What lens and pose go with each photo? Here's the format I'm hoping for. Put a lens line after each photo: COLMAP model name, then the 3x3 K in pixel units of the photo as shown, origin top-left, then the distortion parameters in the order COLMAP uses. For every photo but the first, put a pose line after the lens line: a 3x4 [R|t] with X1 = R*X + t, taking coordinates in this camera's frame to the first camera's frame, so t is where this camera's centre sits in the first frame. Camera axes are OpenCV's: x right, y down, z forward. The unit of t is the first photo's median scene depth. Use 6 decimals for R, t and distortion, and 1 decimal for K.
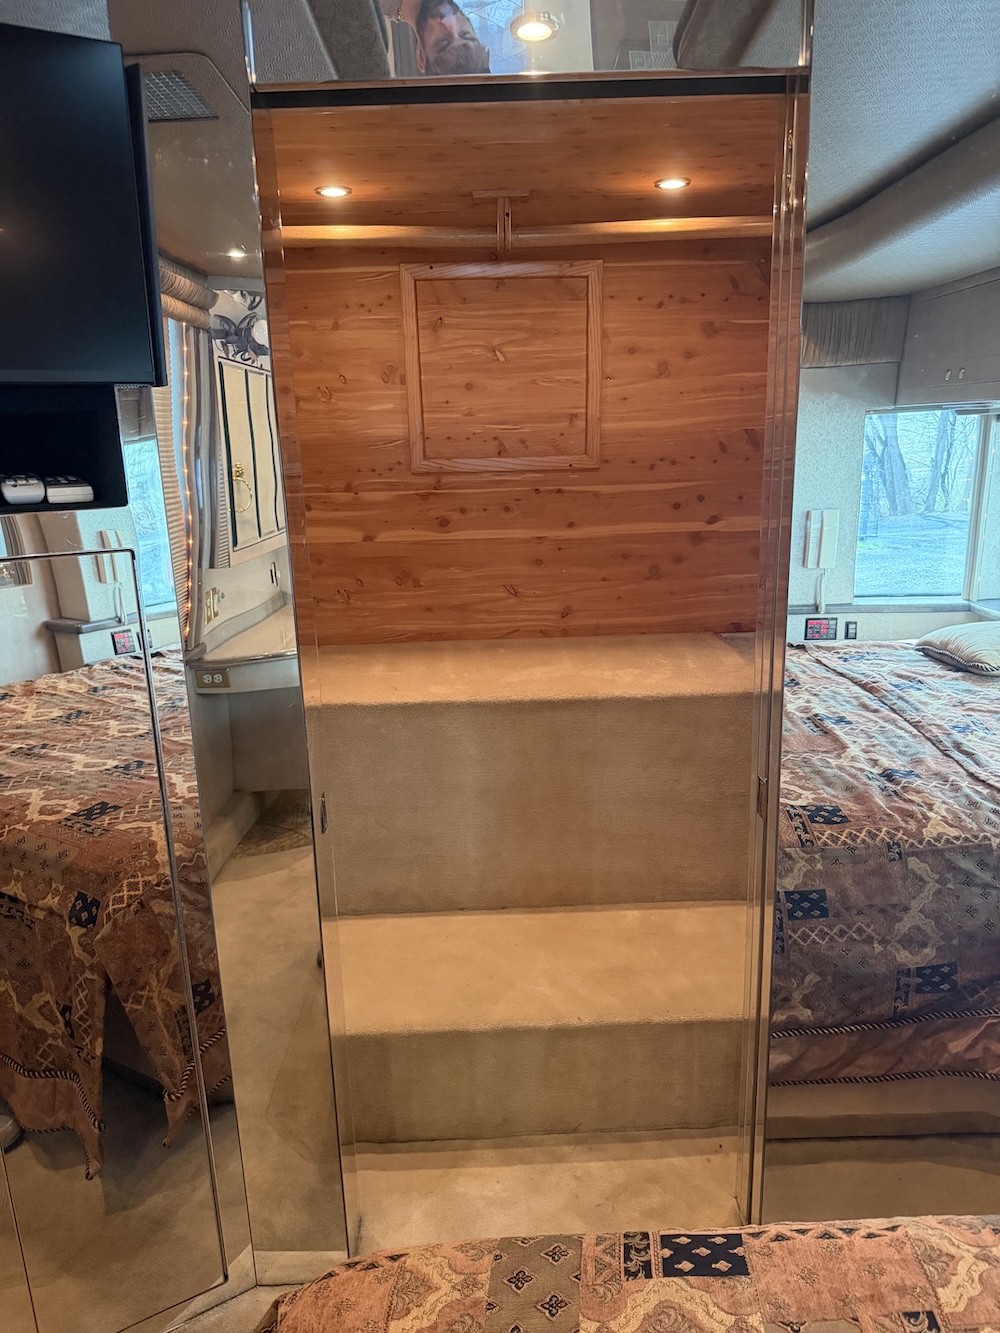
lens RADIAL K [[941.3, 0, 502.3], [0, 941.3, 678.0], [0, 0, 1]] dist [0.111537, -0.177124]
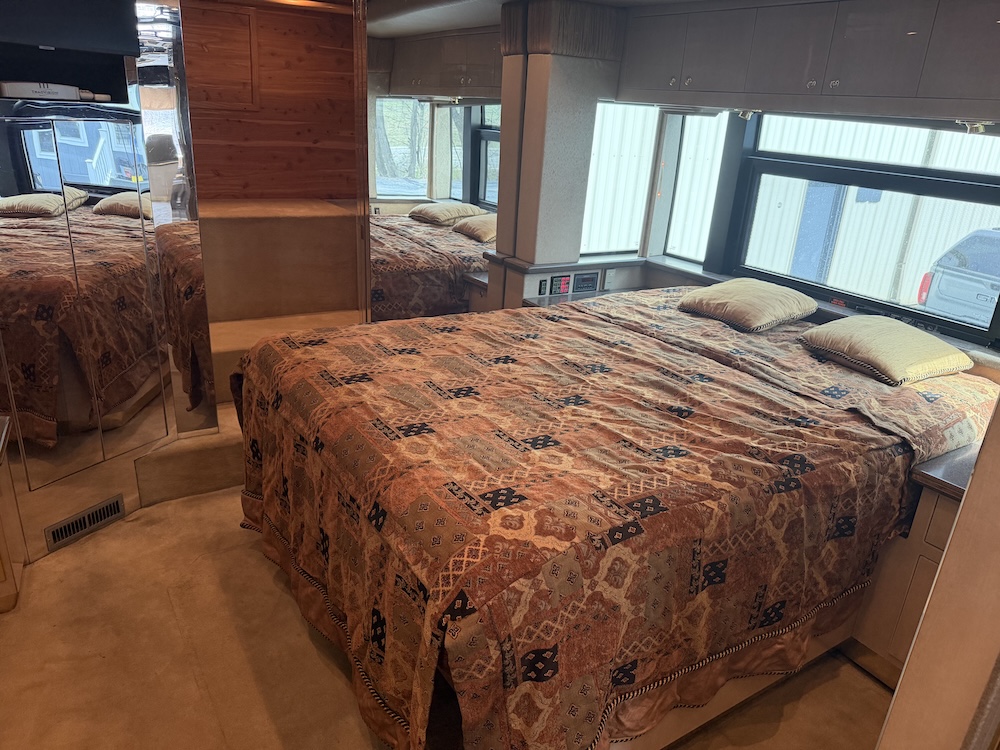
lens RADIAL K [[706.2, 0, 497.8], [0, 706.2, 370.2], [0, 0, 1]] dist [0.111537, -0.177124]
pose [[0.859928, -0.103945, 0.499719, -0.294005], [0.053366, 0.991988, 0.114506, 0.186233], [-0.507618, -0.071799, 0.858586, -0.640872]]
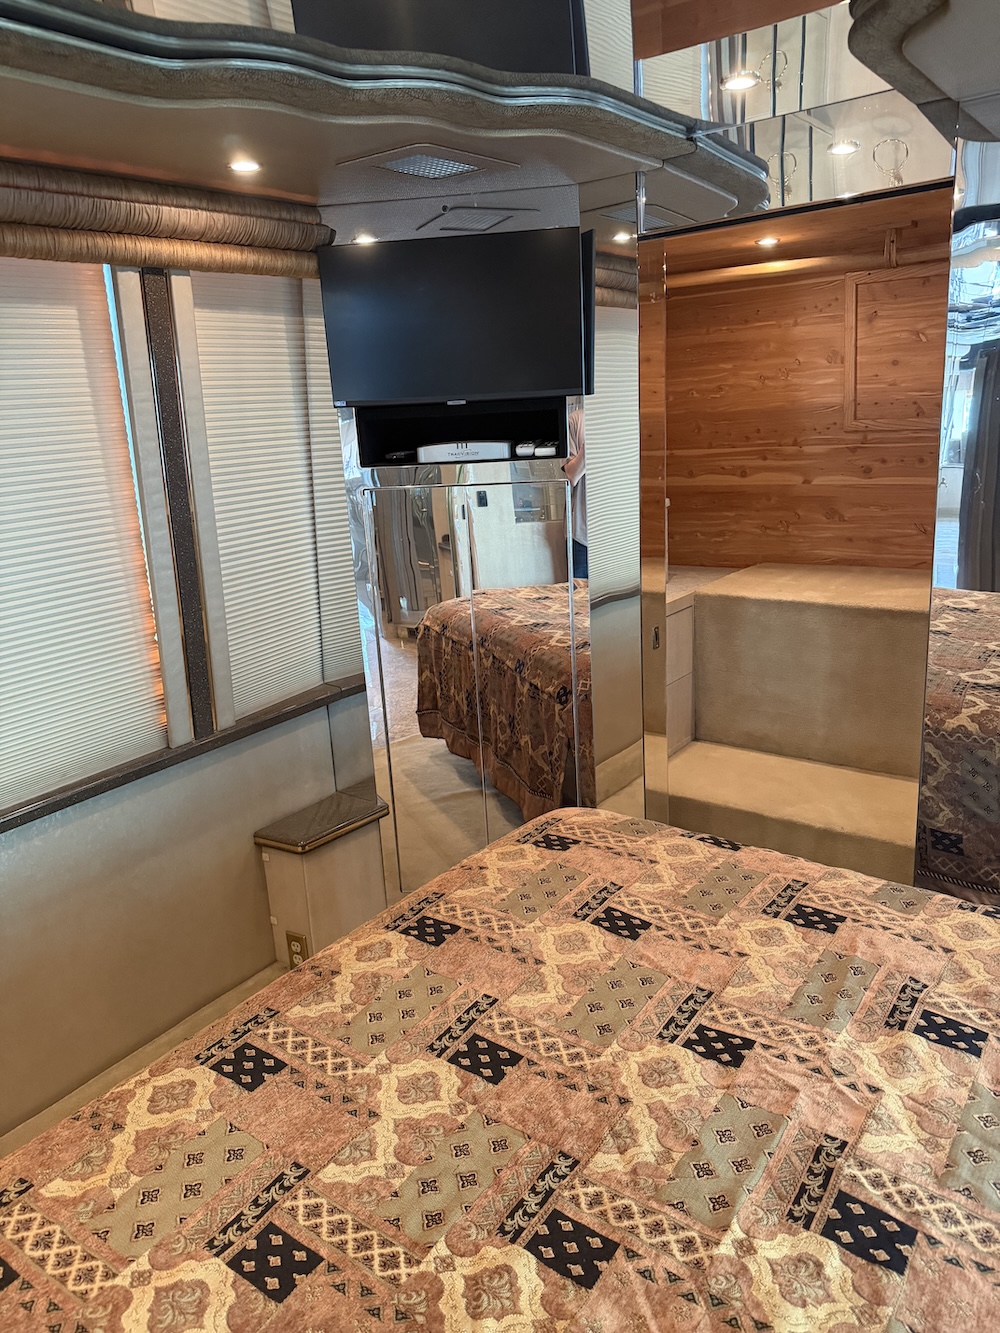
lens RADIAL K [[935.7, 0, 500.0], [0, 935.7, 670.1], [0, 0, 1]] dist [0.091191, -0.174636]
pose [[0.784898, 0.150366, -0.601104, 0.368740], [-0.122527, 0.988617, 0.087312, 0.050399], [0.607390, 0.005120, 0.794387, -0.311660]]
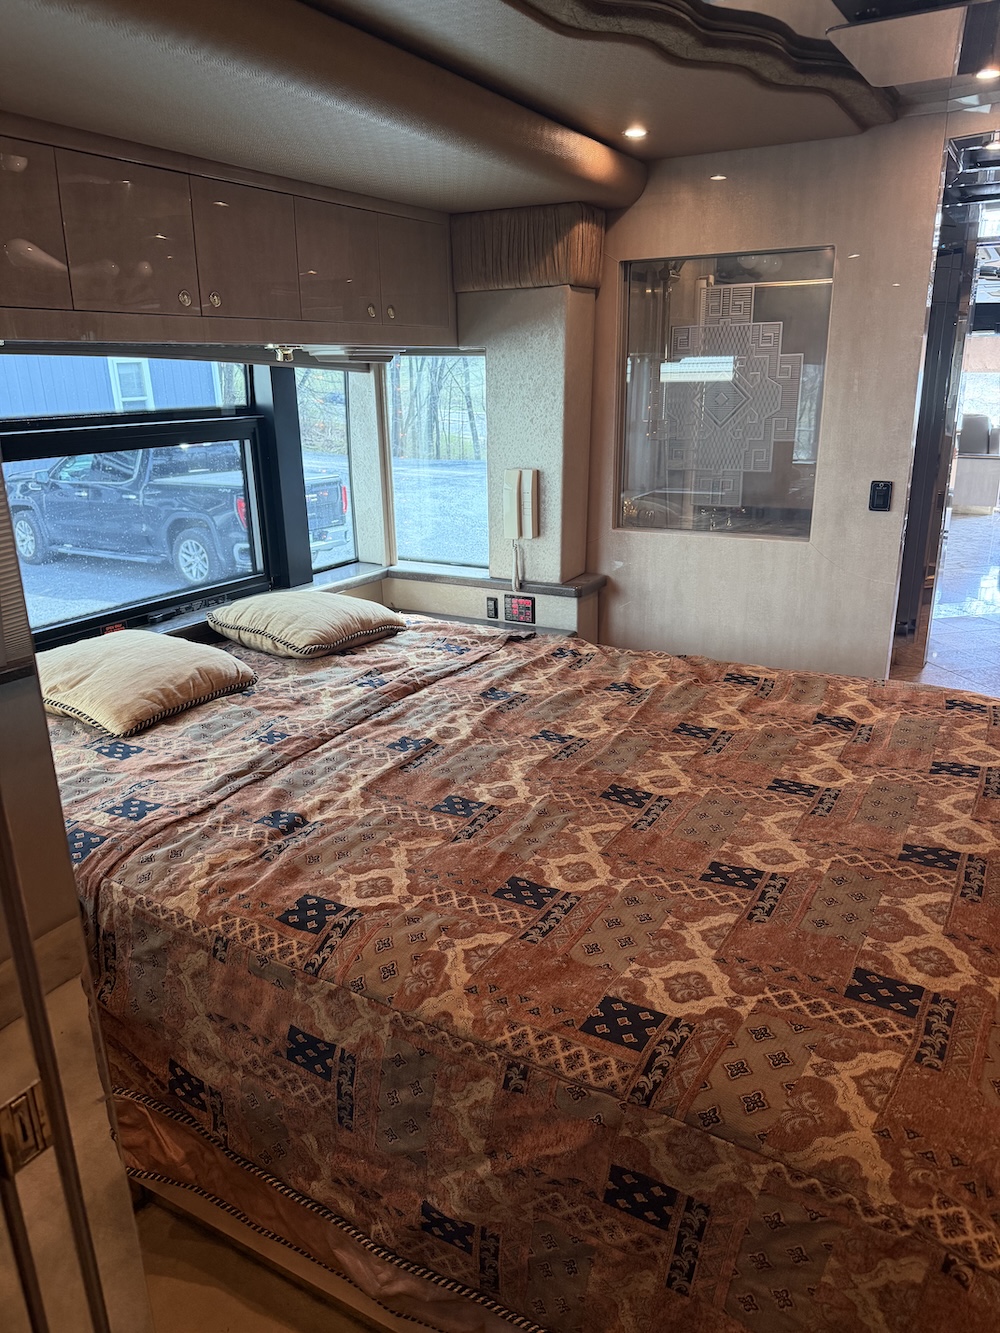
lens RADIAL K [[941.3, 0, 502.3], [0, 941.3, 678.0], [0, 0, 1]] dist [0.111537, -0.177124]
pose [[-0.834218, -0.143354, 0.532476, -0.106798], [0.176613, 0.845294, 0.504267, -0.176893], [-0.522387, 0.514711, -0.679841, 0.669816]]
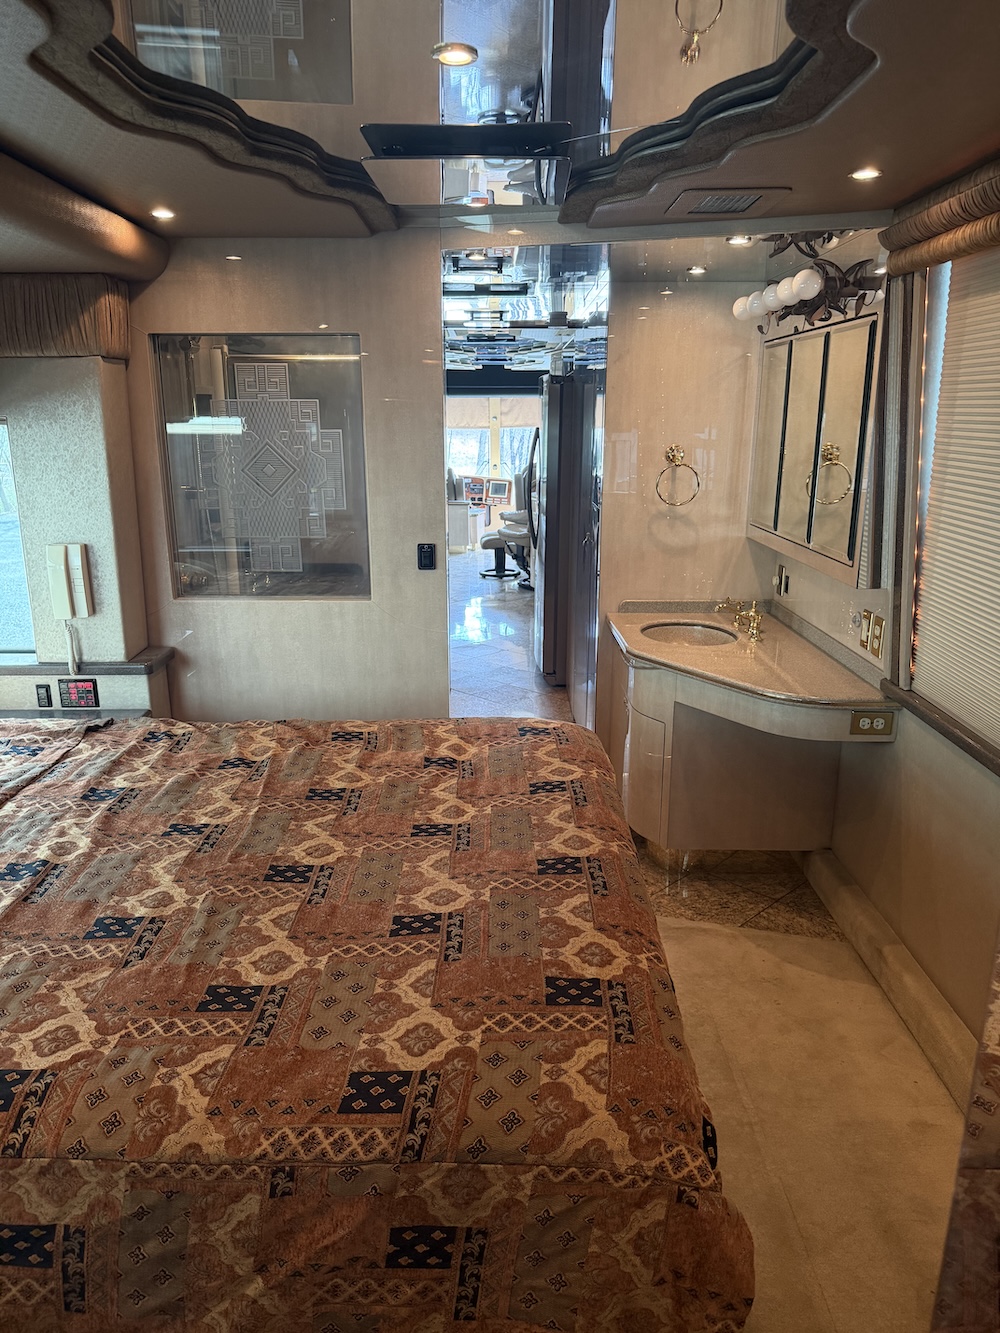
lens RADIAL K [[958.1, 0, 500.0], [0, 958.1, 666.5], [0, 0, 1]] dist [0.068287, -0.118186]
pose [[-0.998051, 0.003979, 0.062278, -0.023168], [0.035431, 0.857651, 0.513011, -0.232782], [-0.051372, 0.514217, -0.856120, 0.721584]]
